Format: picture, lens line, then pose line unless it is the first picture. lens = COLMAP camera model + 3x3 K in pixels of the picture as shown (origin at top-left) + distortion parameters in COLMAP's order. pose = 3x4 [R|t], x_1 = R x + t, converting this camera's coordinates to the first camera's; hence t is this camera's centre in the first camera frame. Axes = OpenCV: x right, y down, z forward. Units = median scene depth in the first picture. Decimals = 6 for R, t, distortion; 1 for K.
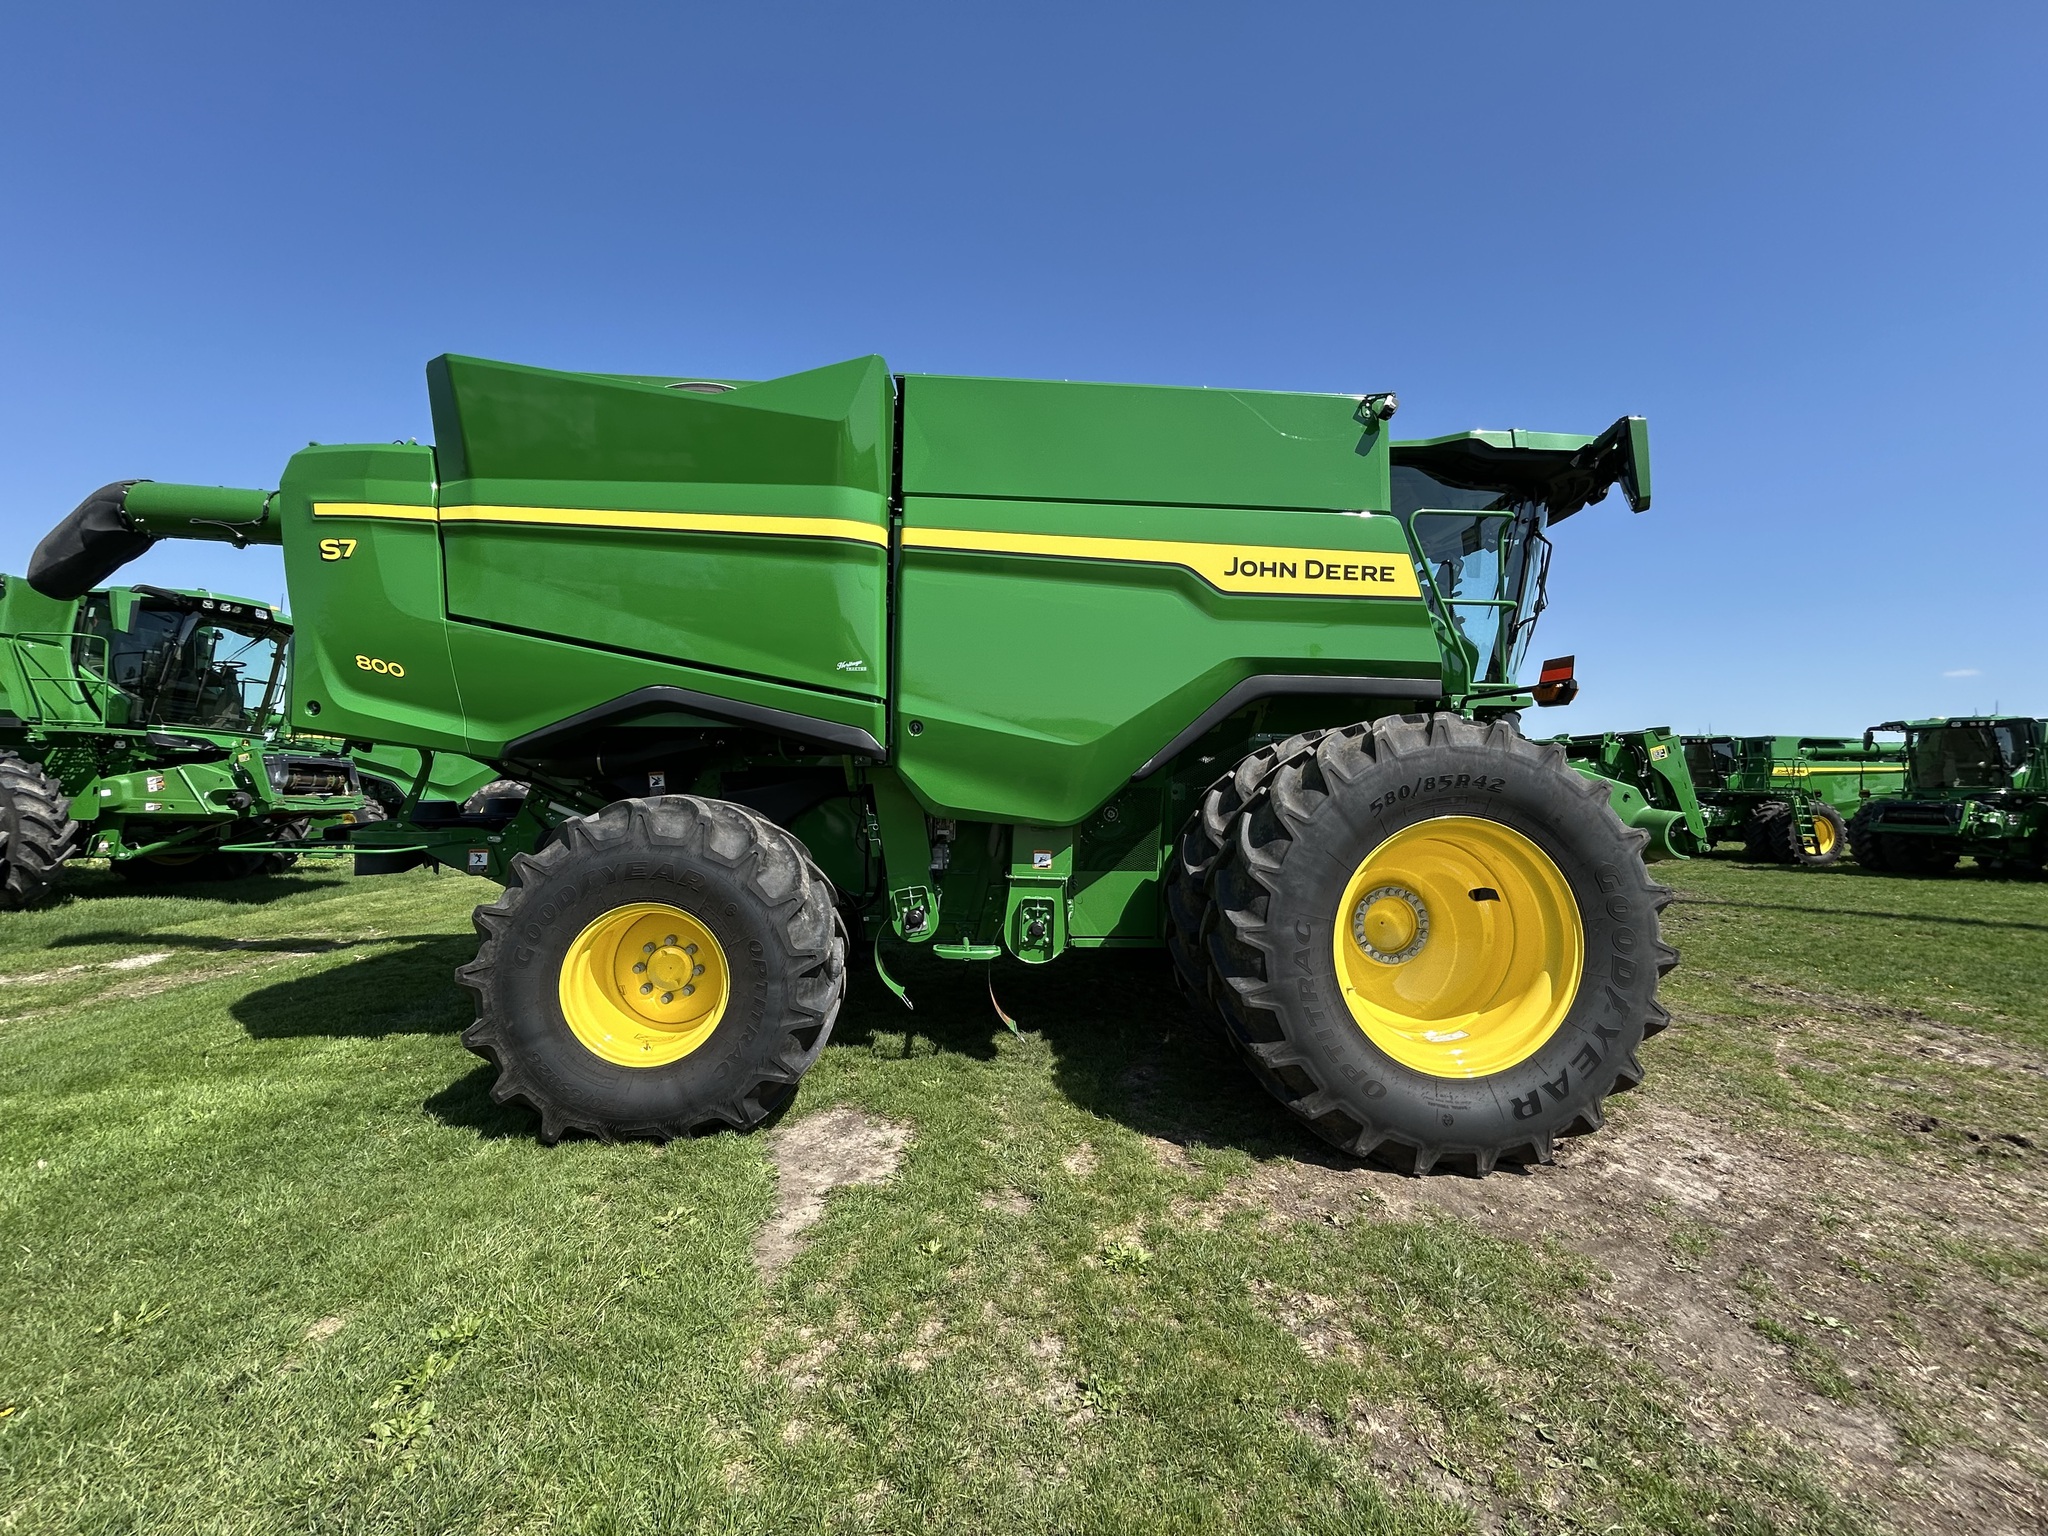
lens RADIAL K [[829.0, 0, 1021.2], [0, 829.0, 762.8], [0, 0, 1]] dist [-0.002121, 0.001301]
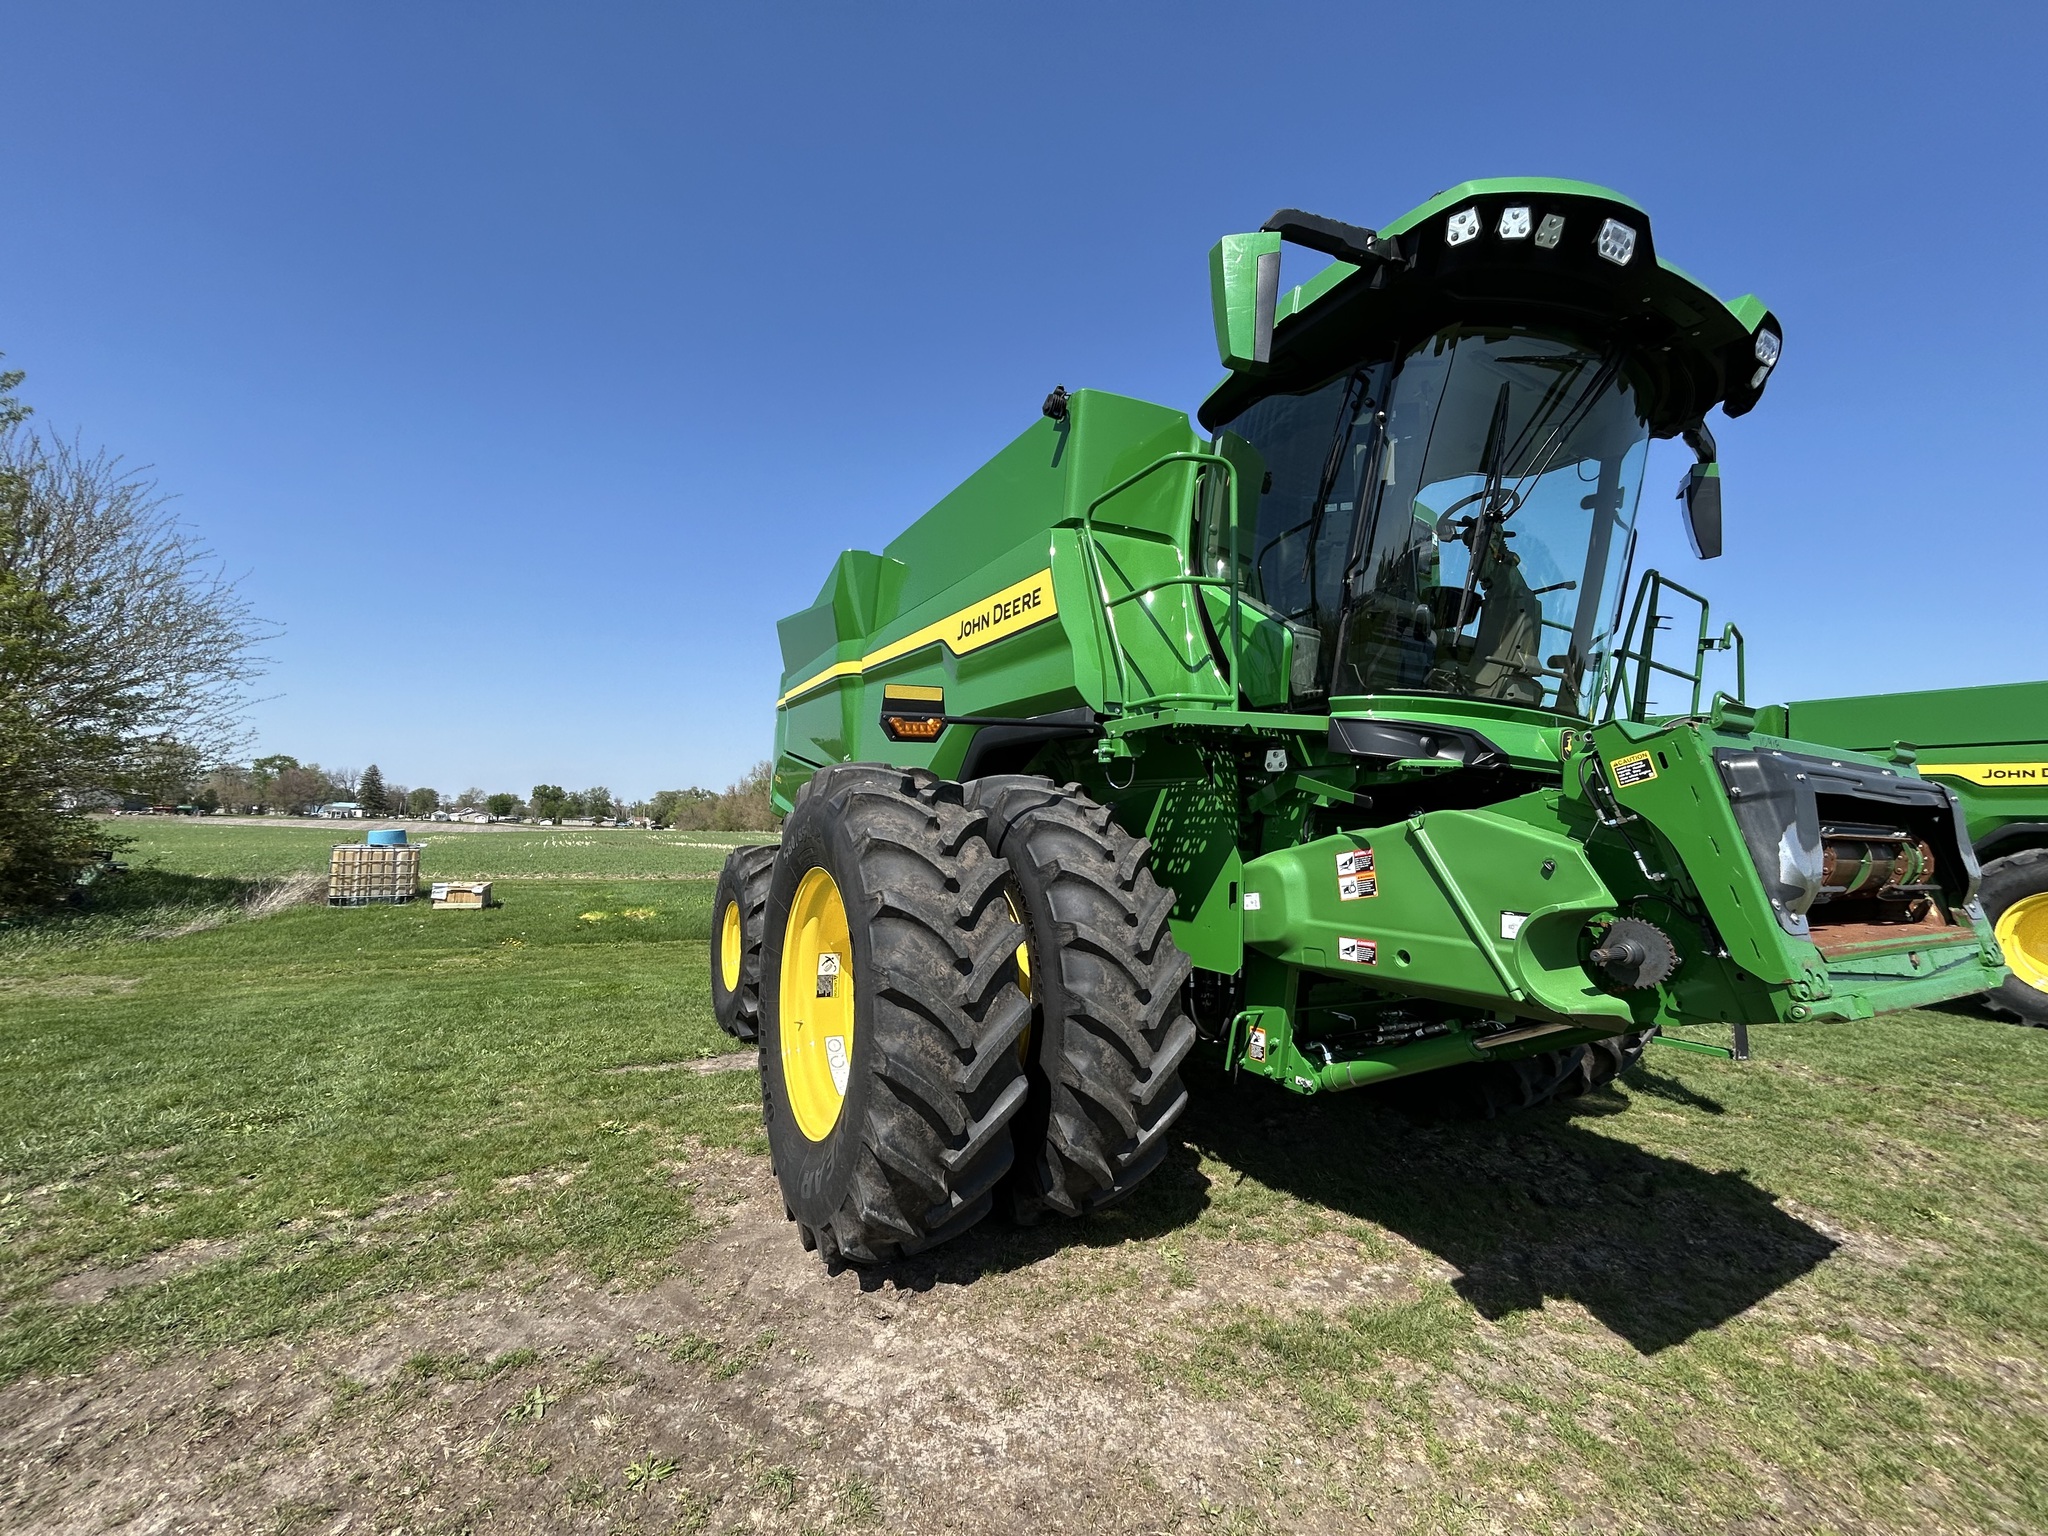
lens RADIAL K [[829.0, 0, 1015.6], [0, 829.0, 769.5], [0, 0, 1]] dist [-0.002121, 0.001301]
pose [[0.359815, -0.092050, -0.928472, -1.832403], [0.015677, 0.995577, -0.092628, 0.027101], [0.932892, 0.018773, 0.359667, 1.761758]]
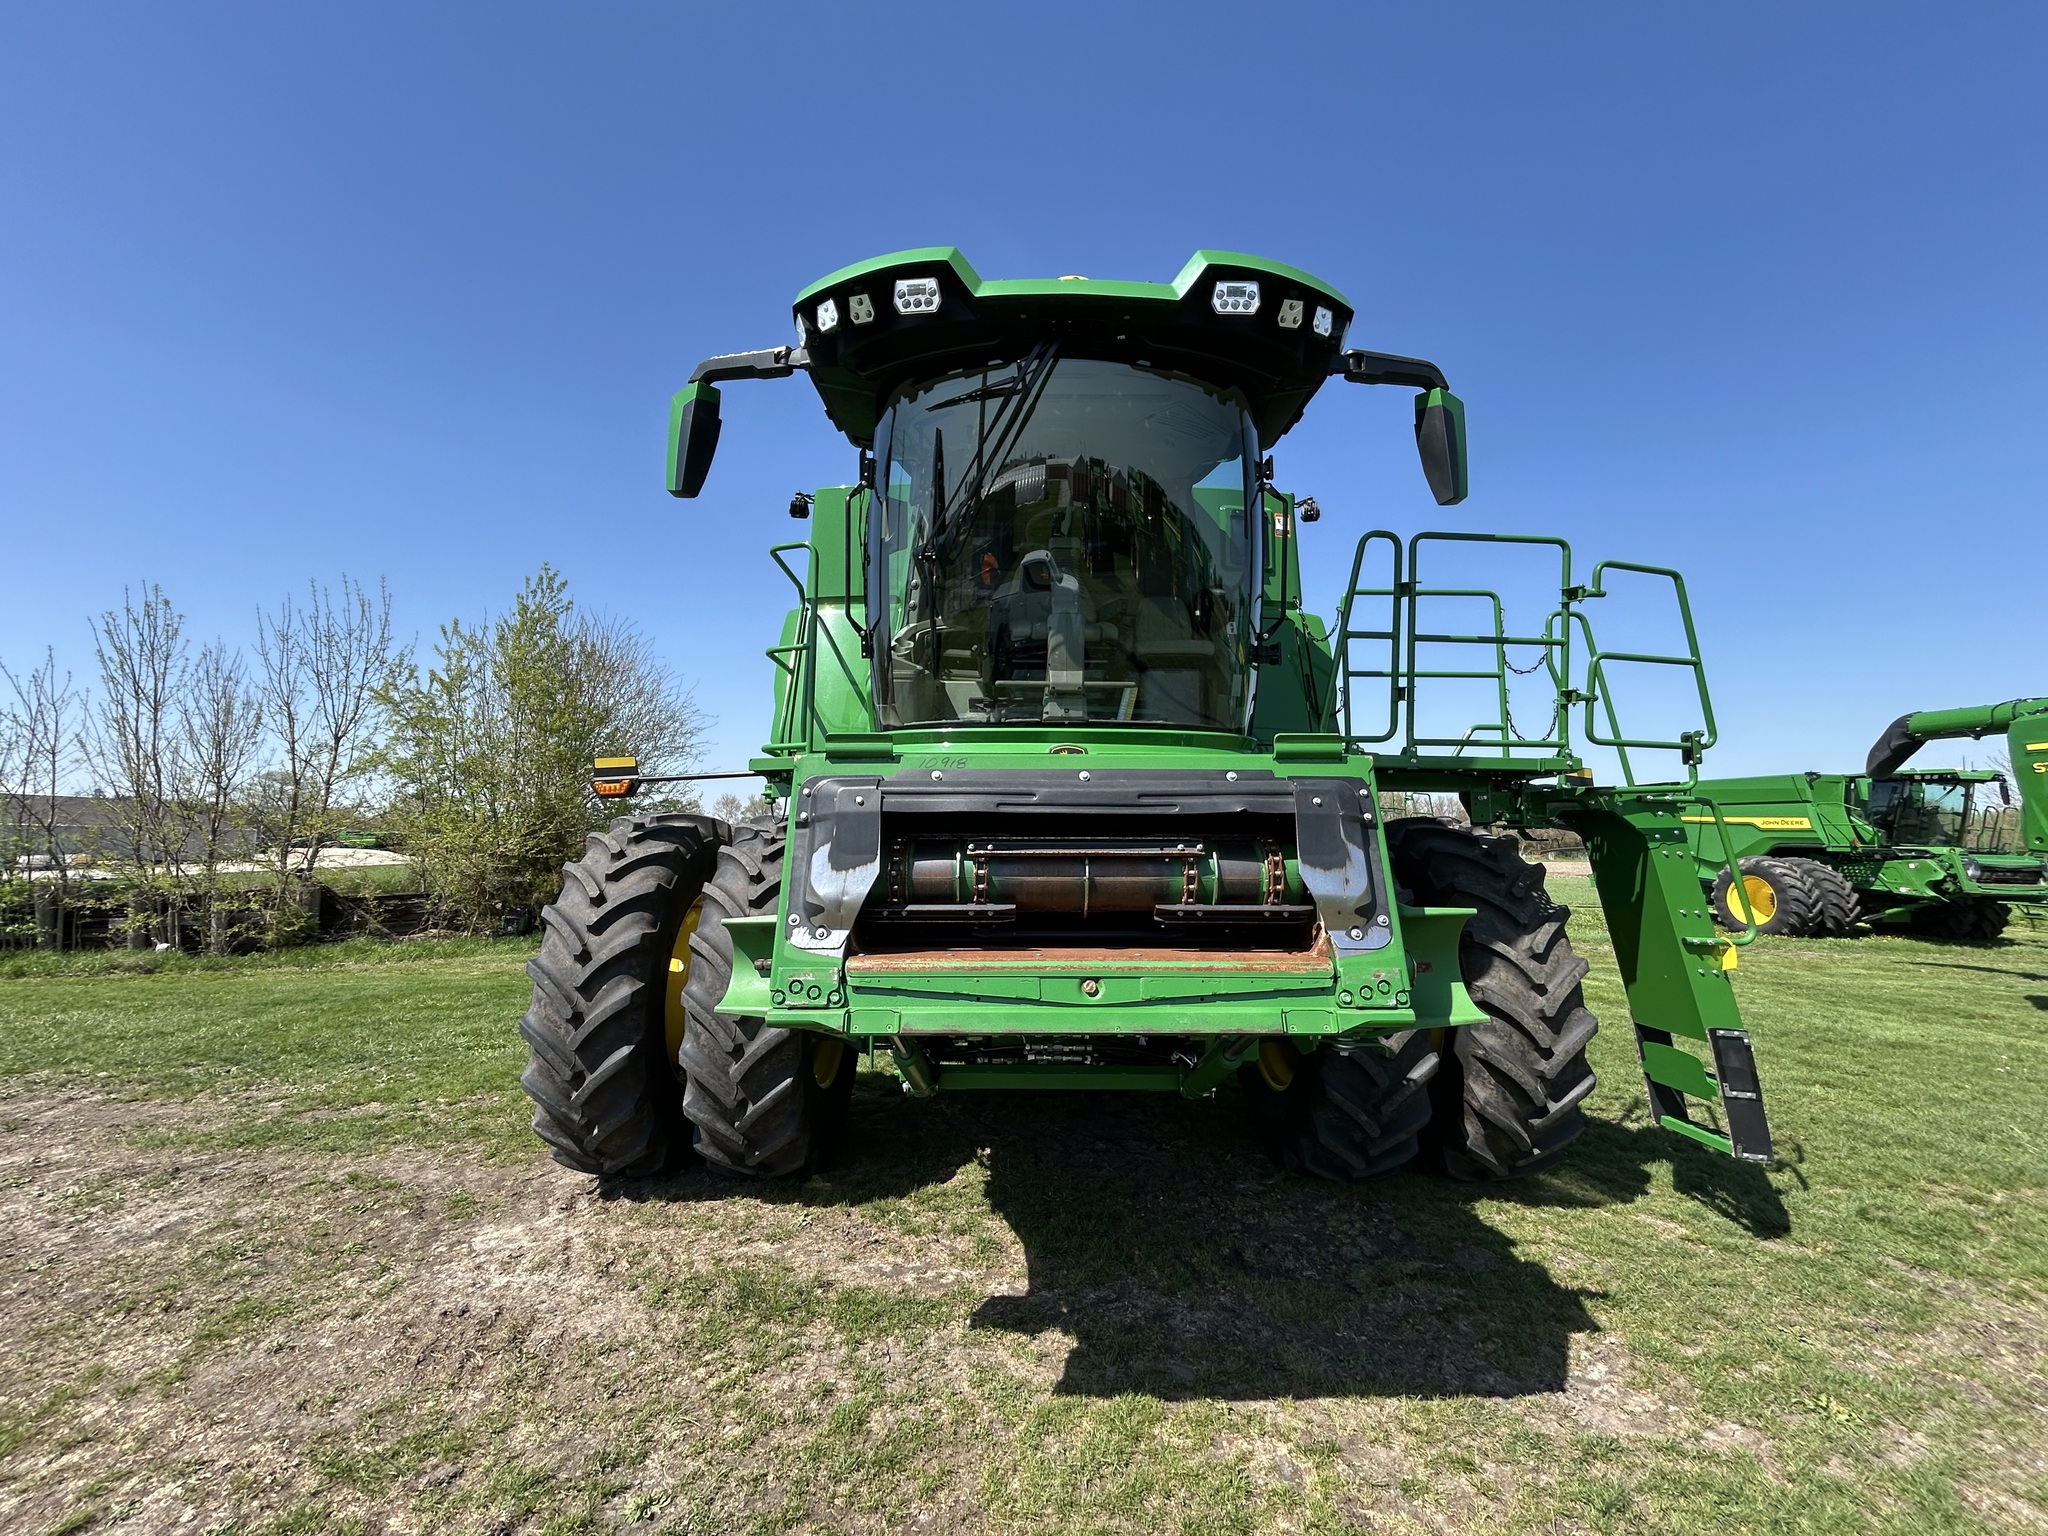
lens RADIAL K [[829.0, 0, 1013.9], [0, 829.0, 771.5], [0, 0, 1]] dist [-0.002121, 0.001301]
pose [[-0.142346, -0.123349, -0.982101, -1.616537], [0.028472, 0.991284, -0.128629, 0.044871], [0.989407, -0.046272, -0.137593, 2.564788]]
